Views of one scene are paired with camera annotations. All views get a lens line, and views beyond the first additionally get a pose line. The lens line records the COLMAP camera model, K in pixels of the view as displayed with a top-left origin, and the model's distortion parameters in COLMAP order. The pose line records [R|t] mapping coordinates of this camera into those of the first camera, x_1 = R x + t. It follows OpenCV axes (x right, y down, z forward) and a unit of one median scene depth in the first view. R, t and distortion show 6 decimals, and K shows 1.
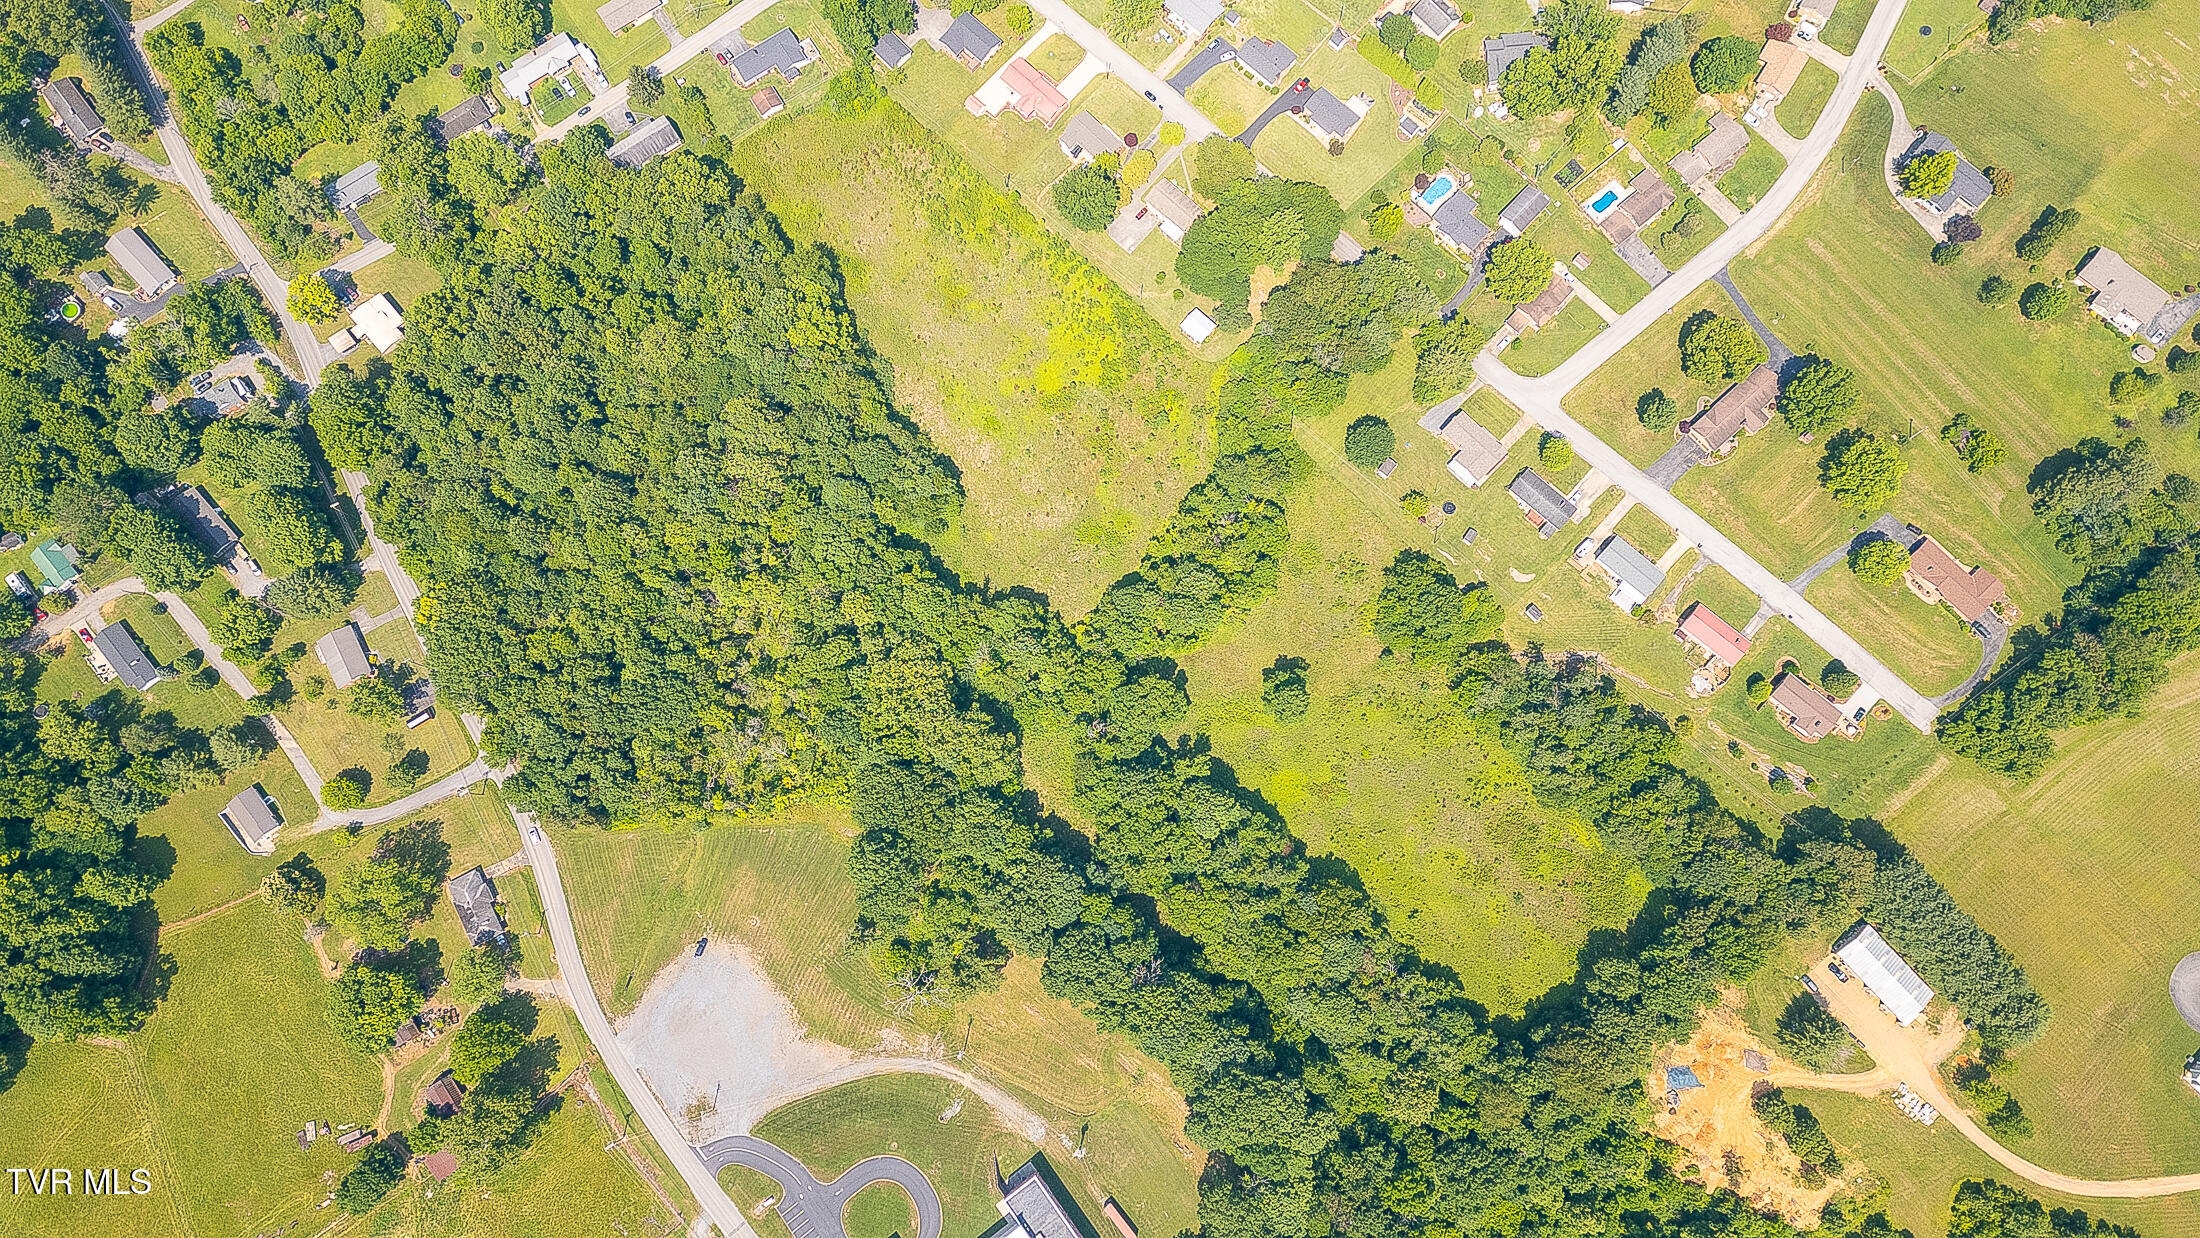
lens RADIAL K [[1533.0, 0, 1097.5], [0, 1533.0, 613.9], [0, 0, 1]] dist [0.090984, -0.062653]
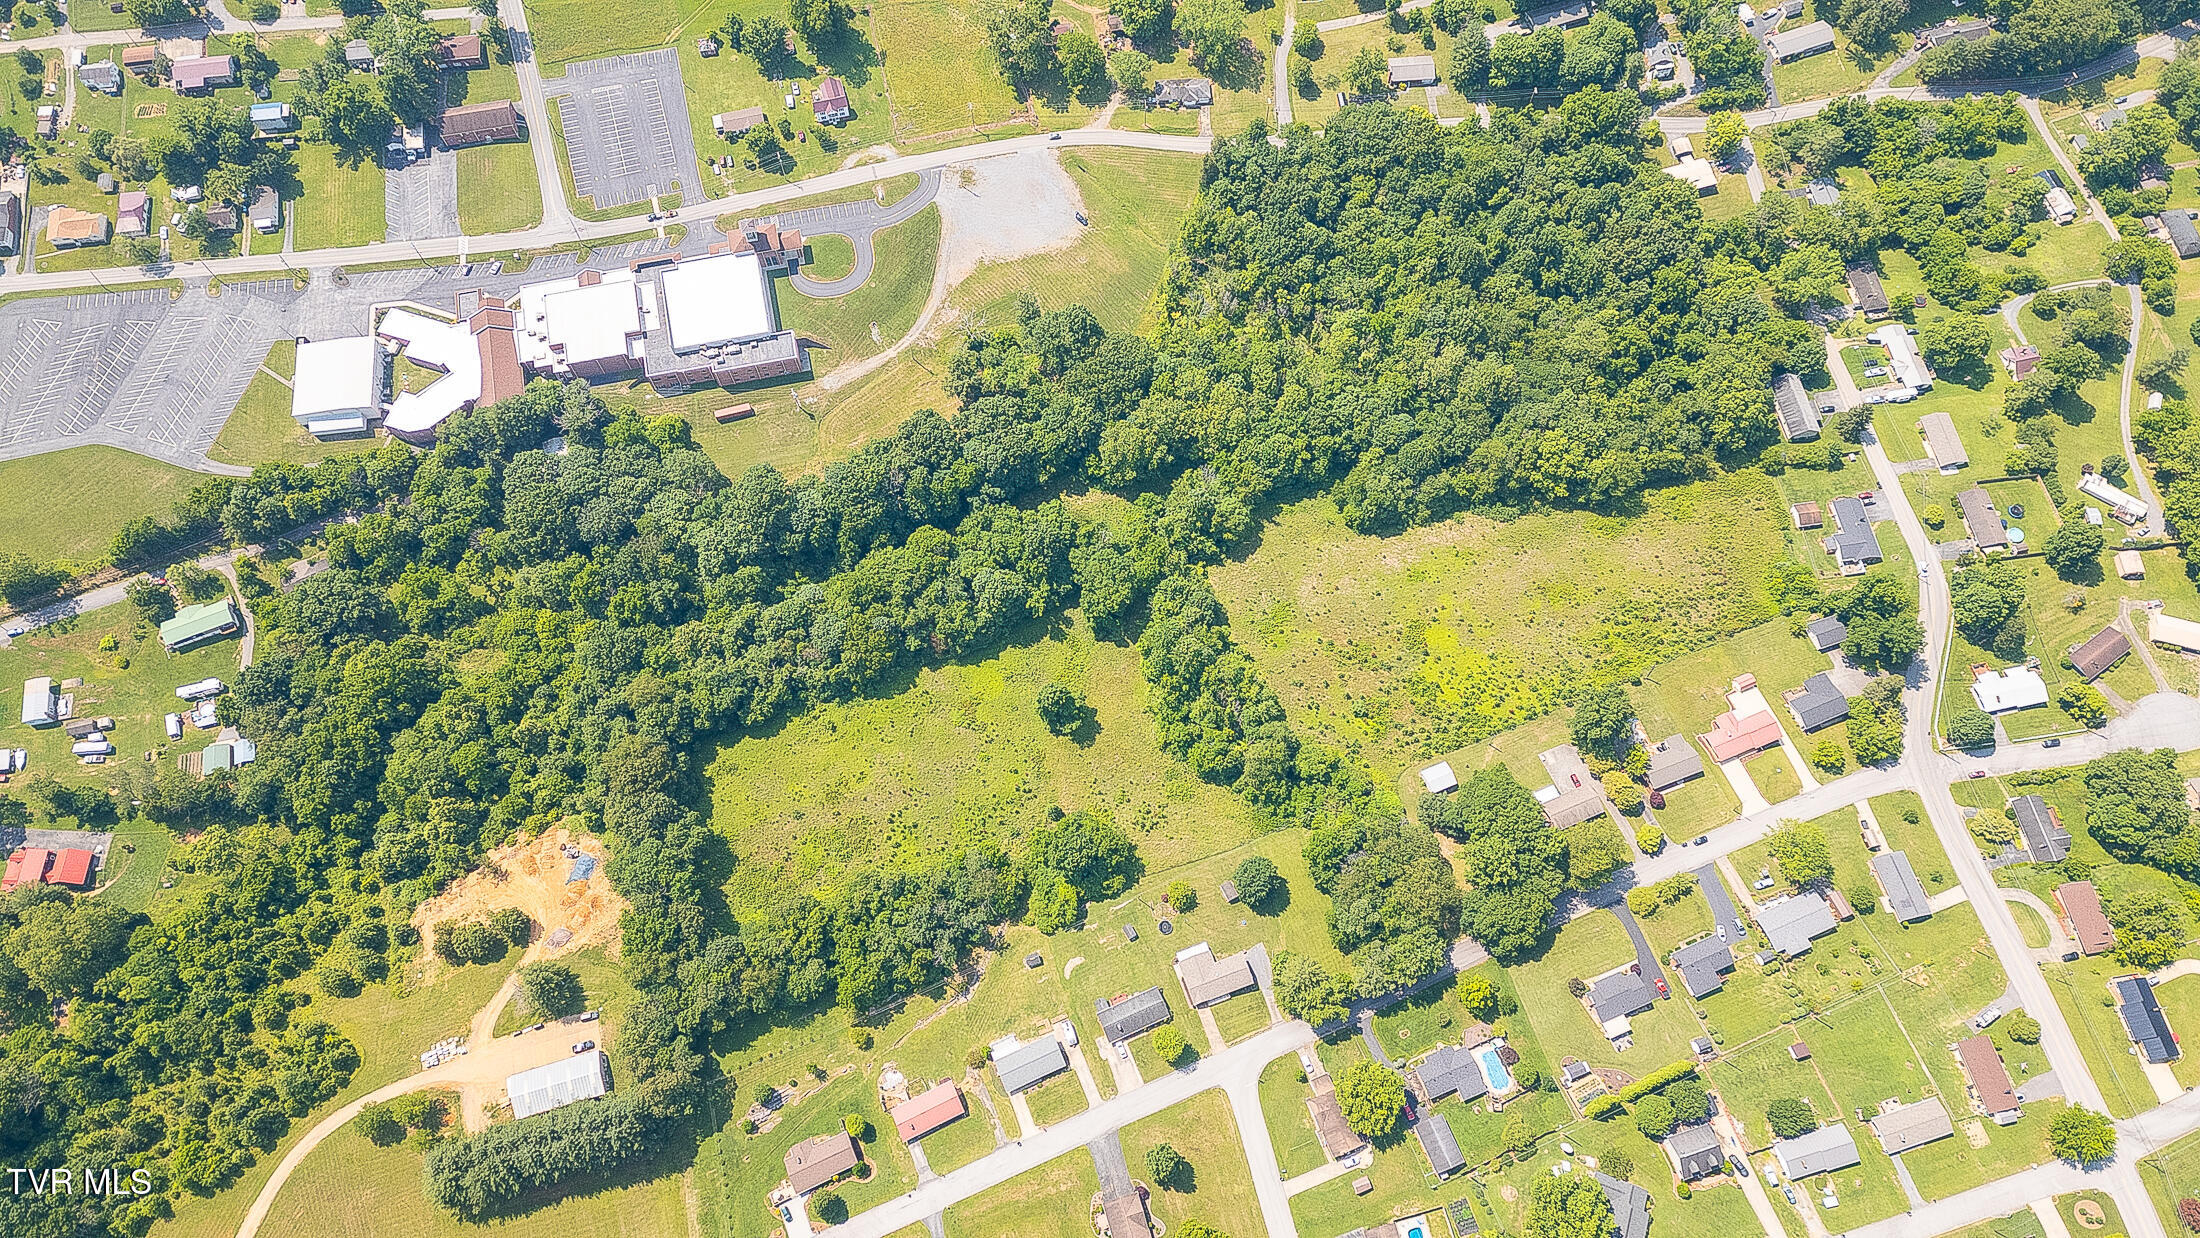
lens RADIAL K [[1526.9, 0, 1094.4], [0, 1526.9, 621.7], [0, 0, 1]] dist [0.092956, -0.067098]
pose [[-0.417521, 0.845415, -0.333092, 0.412341], [-0.890858, -0.308624, 0.333352, -0.296620], [0.179020, 0.435919, 0.882001, 0.051917]]
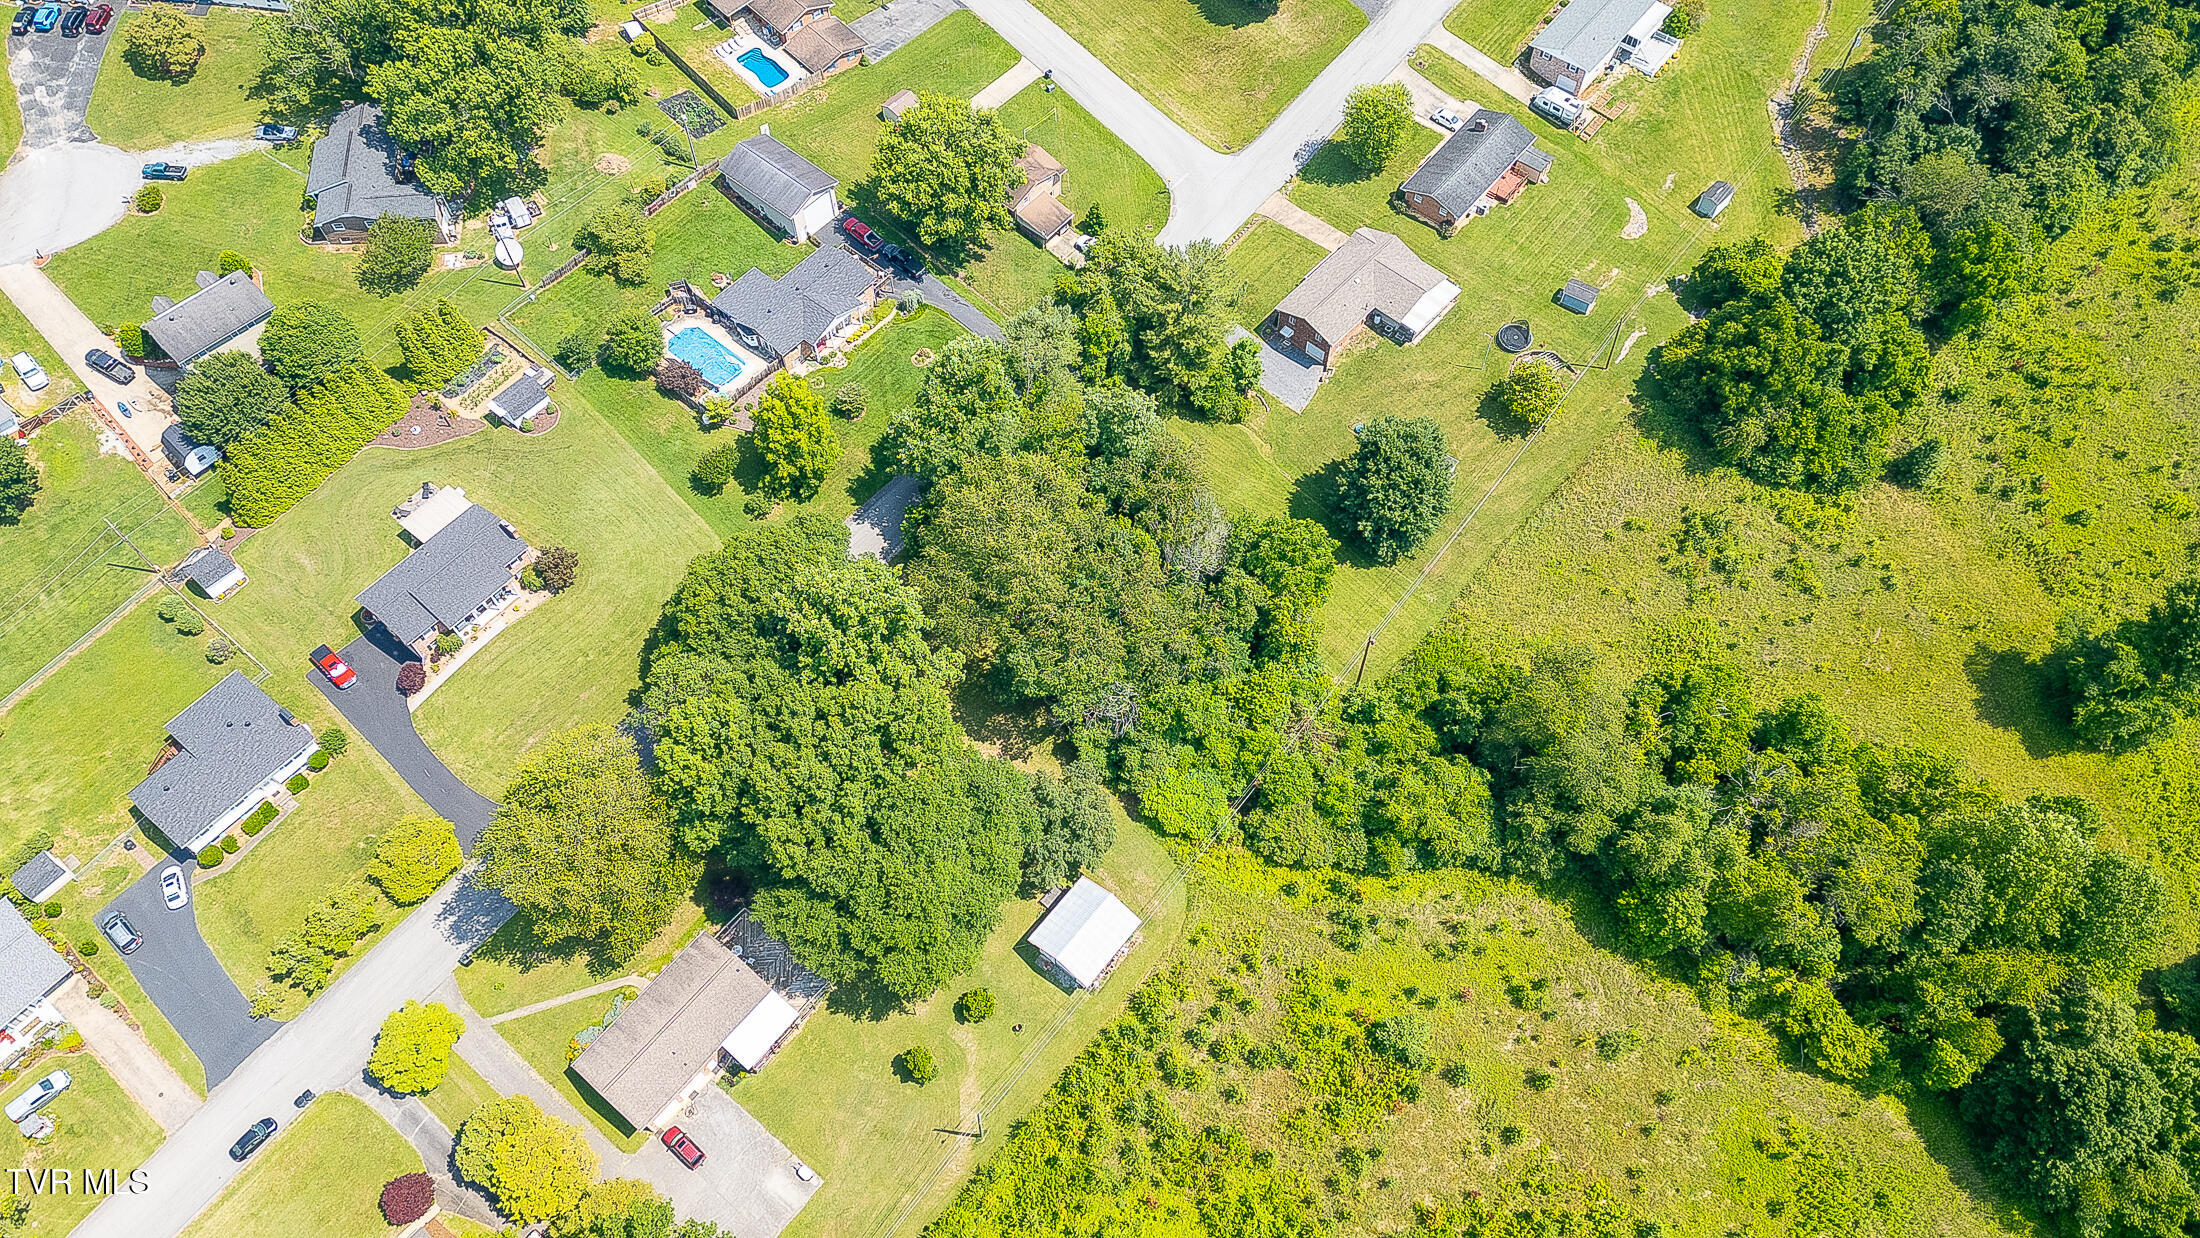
lens RADIAL K [[1533.0, 0, 1097.5], [0, 1533.0, 613.9], [0, 0, 1]] dist [0.090984, -0.062653]
pose [[-0.051251, -0.850572, 0.523356, -0.046213], [0.984330, 0.045513, 0.170362, -0.249244], [-0.168725, 0.523886, 0.834911, 0.722020]]
